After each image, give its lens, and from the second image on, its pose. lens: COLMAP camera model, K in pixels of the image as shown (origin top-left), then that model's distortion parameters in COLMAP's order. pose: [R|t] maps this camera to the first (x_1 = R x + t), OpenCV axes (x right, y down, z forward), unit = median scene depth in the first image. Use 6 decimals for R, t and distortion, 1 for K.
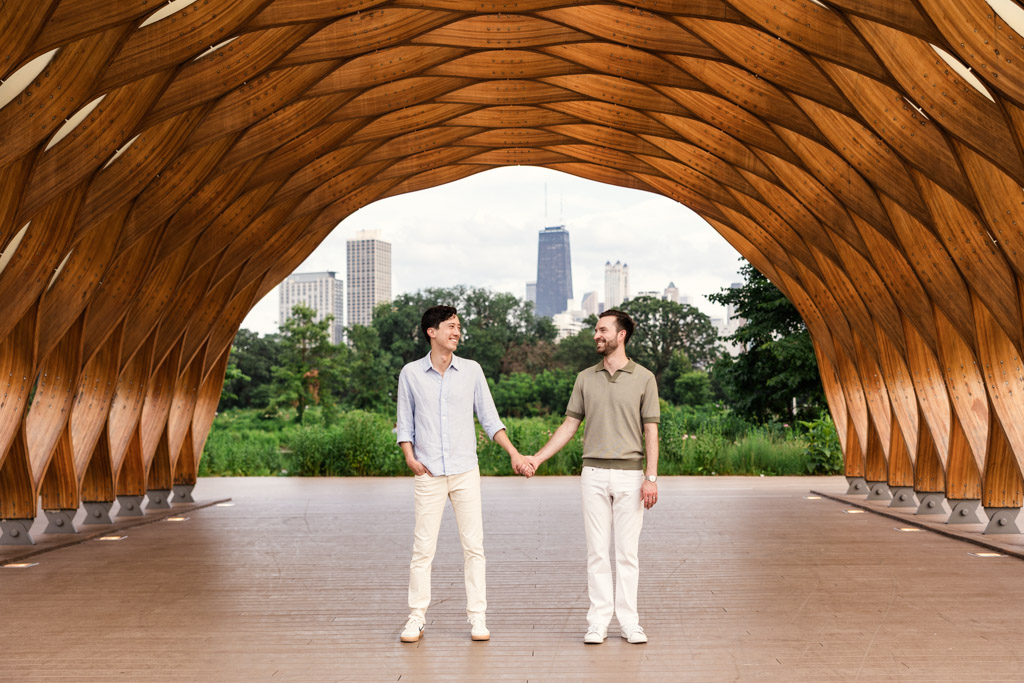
lens RADIAL K [[1199.1, 0, 514.2], [0, 1199.1, 339.6], [0, 0, 1]] dist [-0.000786, 0.000000]
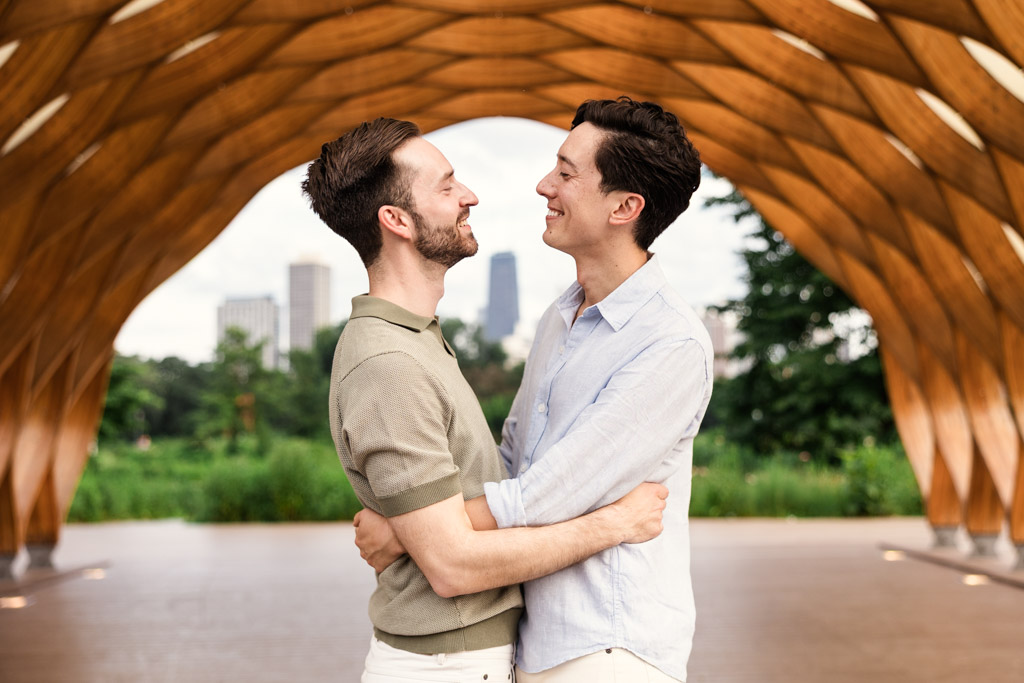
lens RADIAL K [[1223.8, 0, 530.8], [0, 1223.8, 330.2], [0, 0, 1]] dist [0.060576, 0.000000]
pose [[0.998330, 0.000521, 0.057773, -0.021692], [0.001178, 0.999568, -0.029364, 0.012659], [-0.057763, 0.029383, 0.997898, 0.227880]]
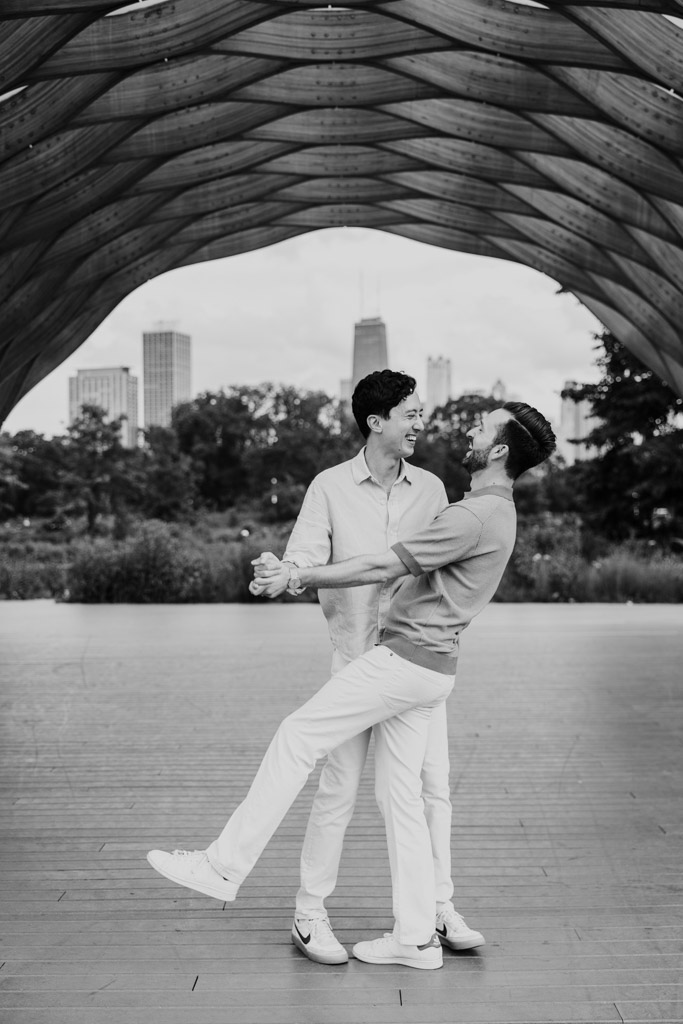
lens RADIAL K [[1303.8, 0, 336.8], [0, 1303.8, 506.5], [0, 0, 1]] dist [-0.005506, 0.000000]
pose [[0.999964, 0.000907, 0.008397, -0.009286], [-0.001323, 0.998767, 0.049632, -0.000200], [-0.008341, -0.049641, 0.998732, 0.112251]]
